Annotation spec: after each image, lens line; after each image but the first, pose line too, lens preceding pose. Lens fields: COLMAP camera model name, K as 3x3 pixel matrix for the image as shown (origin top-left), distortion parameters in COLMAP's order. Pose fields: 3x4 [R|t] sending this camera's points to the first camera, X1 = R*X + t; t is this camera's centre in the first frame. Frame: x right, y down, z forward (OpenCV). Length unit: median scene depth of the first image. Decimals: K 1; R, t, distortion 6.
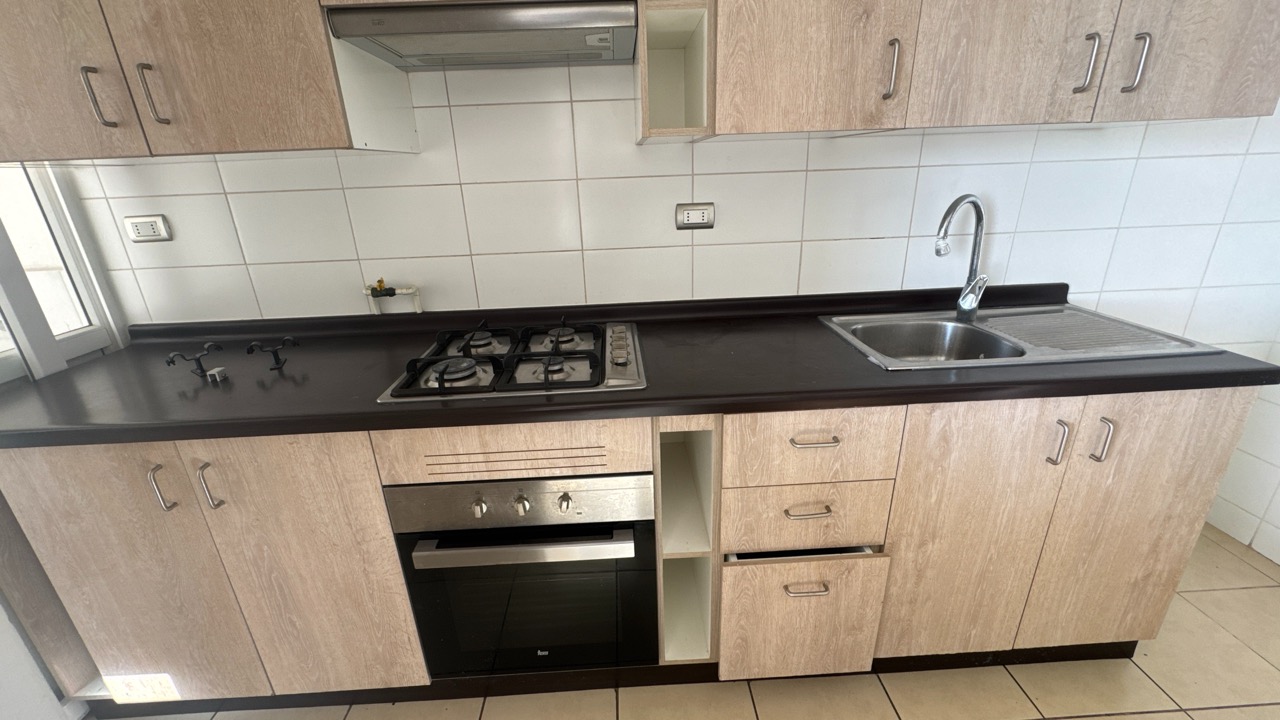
lens RADIAL K [[512.3, 0, 638.6], [0, 512.3, 359.8], [0, 0, 1]] dist [-0.004735, 0.001006]
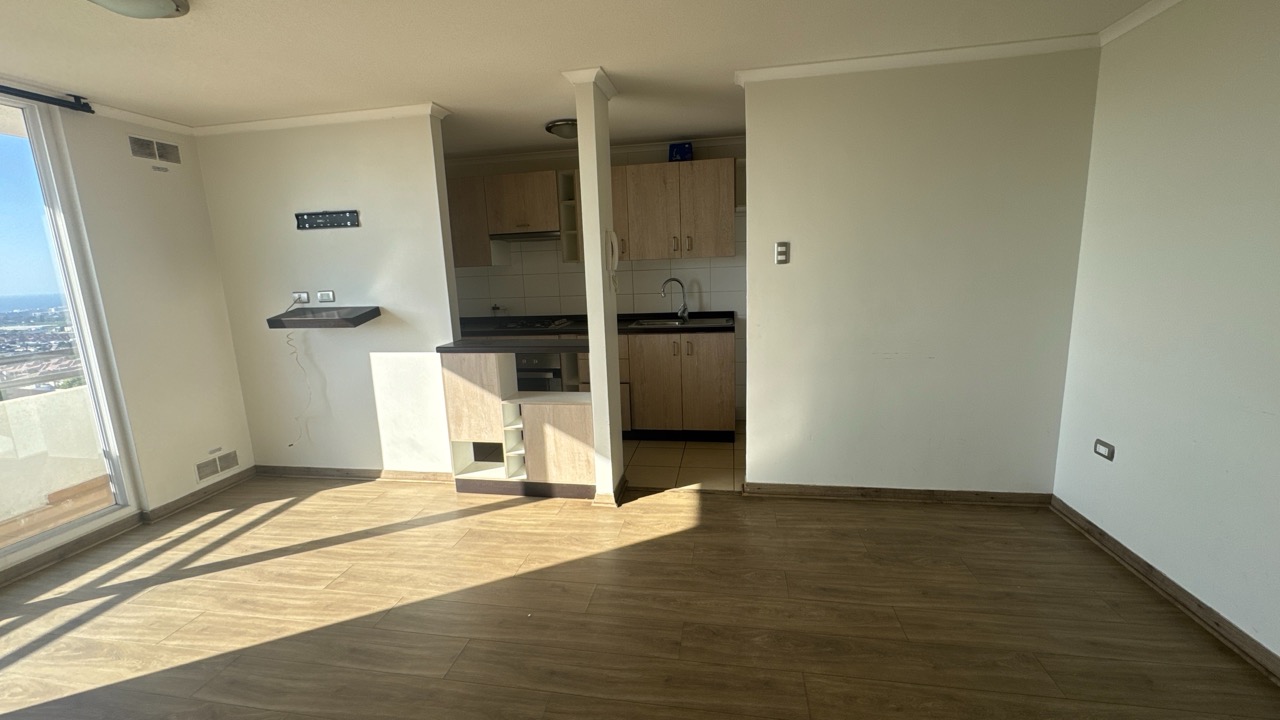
lens RADIAL K [[512.3, 0, 637.9], [0, 512.3, 363.4], [0, 0, 1]] dist [-0.004735, 0.001006]
pose [[0.978512, 0.036974, -0.202849, 1.206601], [-0.069189, 0.985629, -0.154104, 0.754004], [0.194236, 0.164828, 0.967008, -2.174836]]
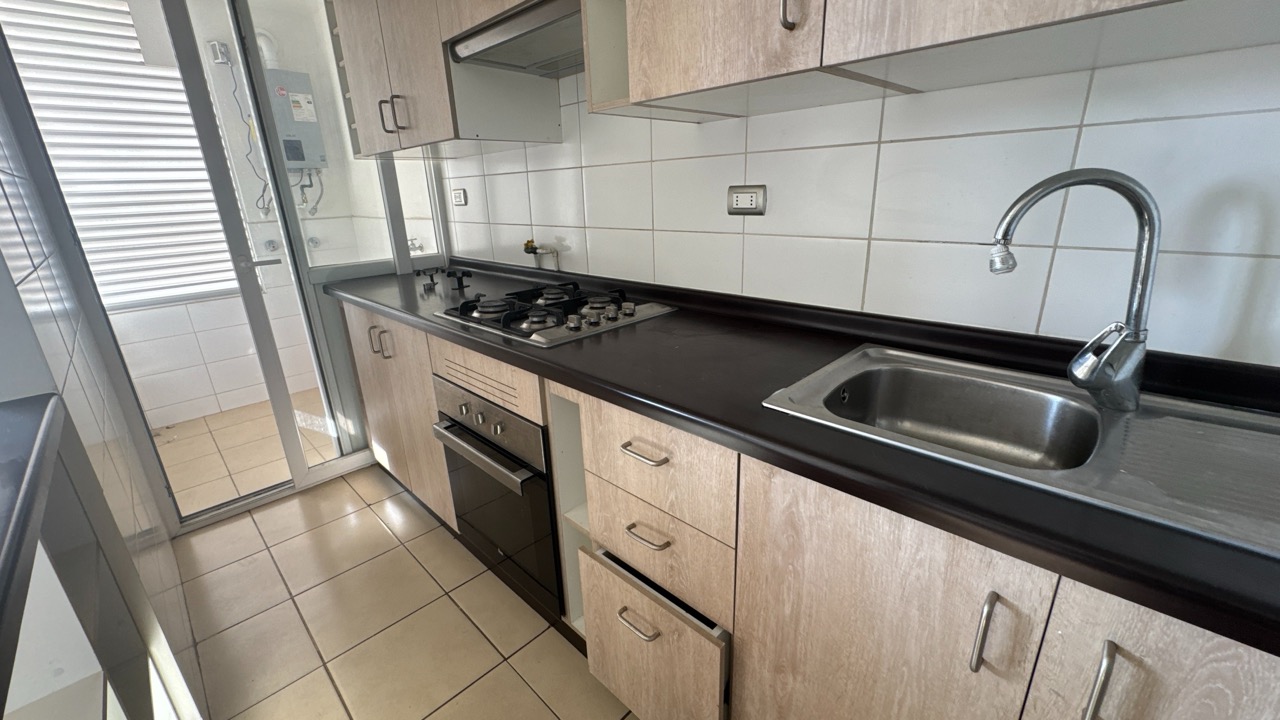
lens RADIAL K [[512.3, 0, 638.4], [0, 512.3, 359.3], [0, 0, 1]] dist [-0.004735, 0.001006]
pose [[0.684130, 0.243132, -0.687643, 0.820974], [-0.248489, 0.964096, 0.093659, -0.065051], [0.685726, 0.106797, 0.719983, 0.330477]]
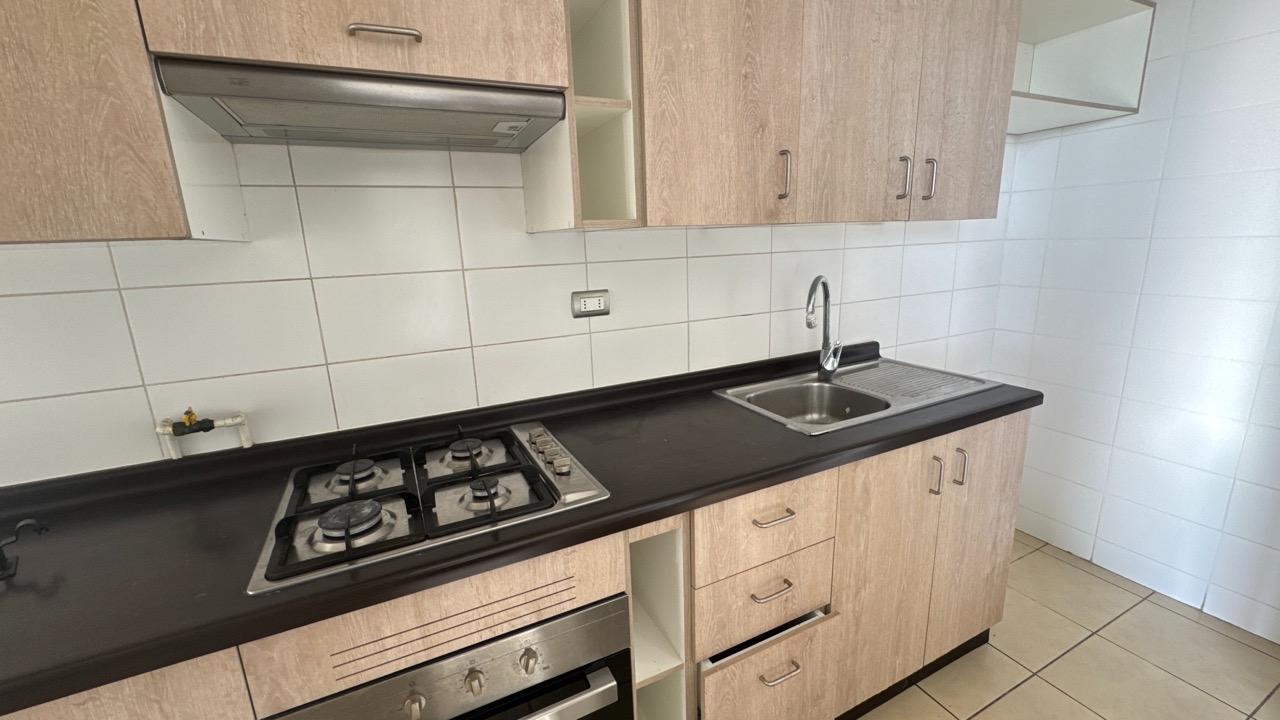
lens RADIAL K [[512.3, 0, 639.6], [0, 512.3, 360.0], [0, 0, 1]] dist [-0.004735, 0.001006]
pose [[0.914827, -0.089861, 0.393722, -0.246606], [0.145425, 0.982828, -0.113585, -0.064323], [-0.376753, 0.161168, 0.912185, 0.120116]]
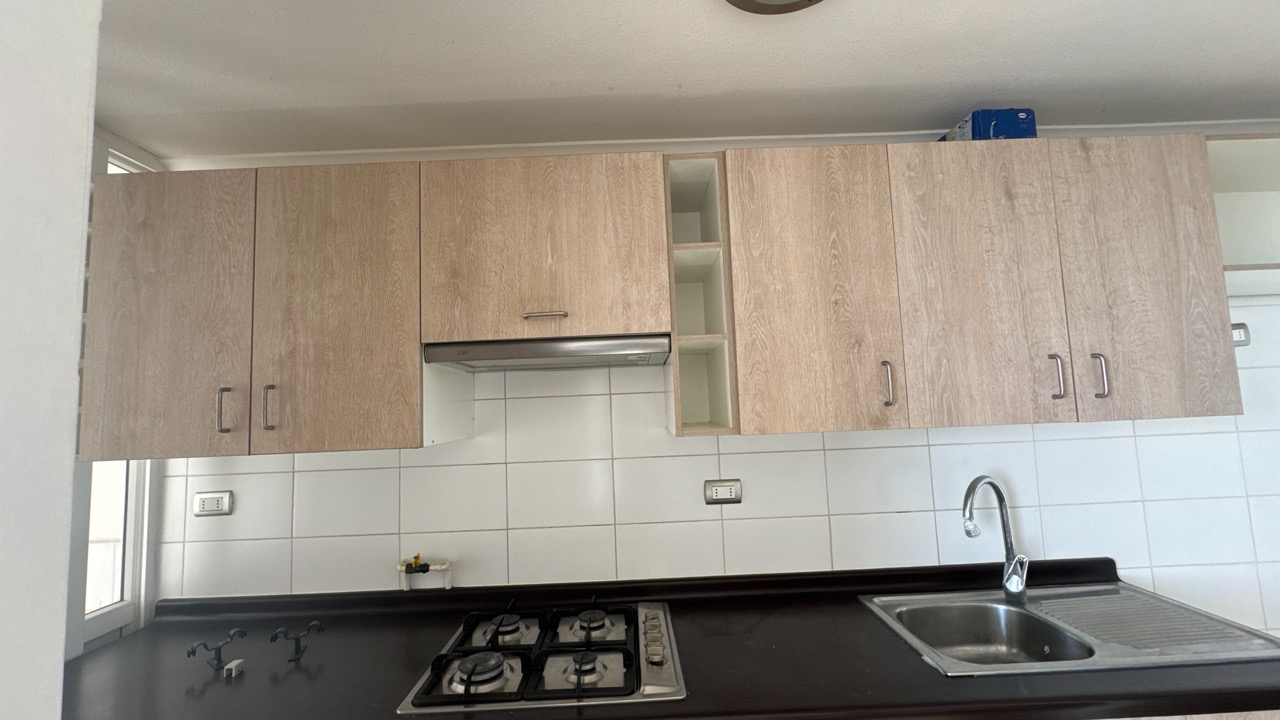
lens RADIAL K [[512.3, 0, 638.5], [0, 512.3, 359.0], [0, 0, 1]] dist [-0.004735, 0.001006]
pose [[0.999427, -0.007787, -0.032955, -0.032765], [-0.007108, 0.903276, -0.429001, -0.092831], [0.033108, 0.428989, 0.902703, -0.089208]]
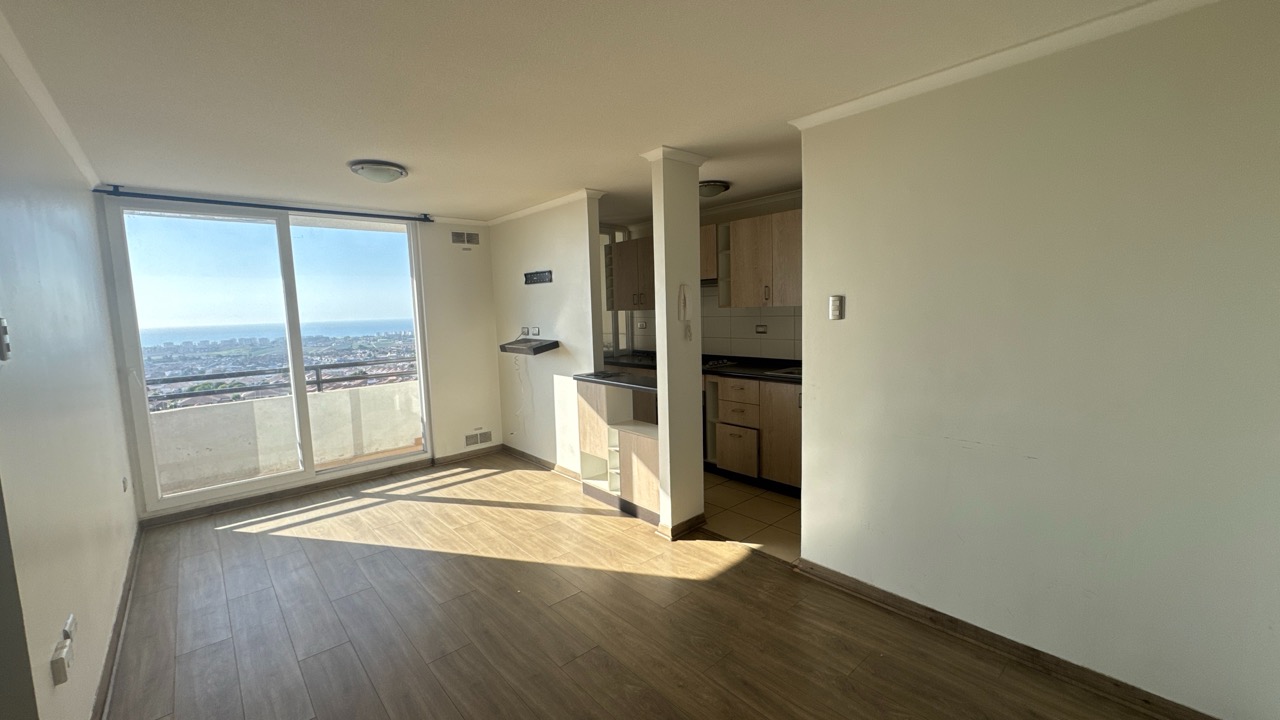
lens RADIAL K [[512.3, 0, 639.4], [0, 512.3, 363.3], [0, 0, 1]] dist [-0.004735, 0.001006]
pose [[0.635805, 0.099730, -0.765379, 2.459432], [-0.263389, 0.960129, -0.093692, 0.474459], [0.725519, 0.261162, 0.636723, -1.715986]]
